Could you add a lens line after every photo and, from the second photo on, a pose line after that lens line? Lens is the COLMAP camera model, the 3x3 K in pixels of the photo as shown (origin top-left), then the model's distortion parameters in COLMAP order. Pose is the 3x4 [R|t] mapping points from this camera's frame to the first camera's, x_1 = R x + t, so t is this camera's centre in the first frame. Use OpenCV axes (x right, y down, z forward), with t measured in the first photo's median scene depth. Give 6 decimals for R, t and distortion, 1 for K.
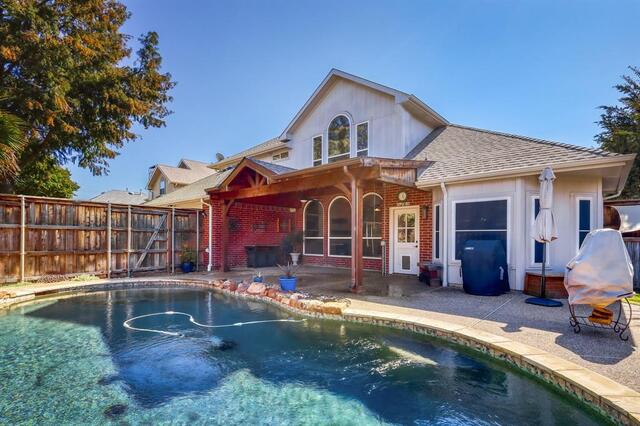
lens RADIAL K [[295.5, 0, 317.8], [0, 295.5, 239.6], [0, 0, 1]] dist [0.000702, 0.000071]
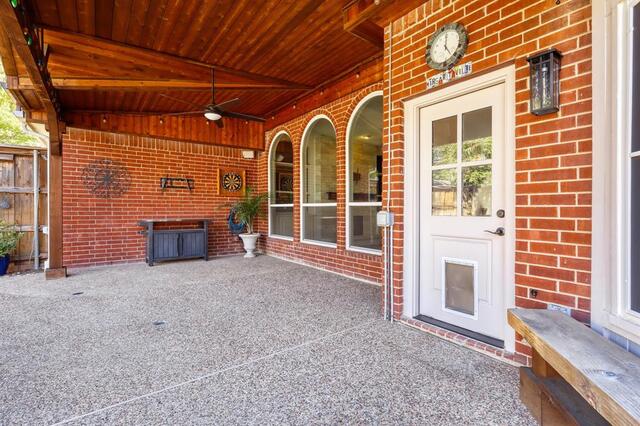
lens RADIAL K [[299.6, 0, 320.0], [0, 299.6, 213.0], [0, 0, 1]] dist [0.000410, 0.000160]
pose [[0.979559, 0.004536, -0.201106, 0.216999], [-0.002822, 0.999957, 0.008808, 0.004399], [0.201137, -0.008061, 0.979530, 0.665996]]
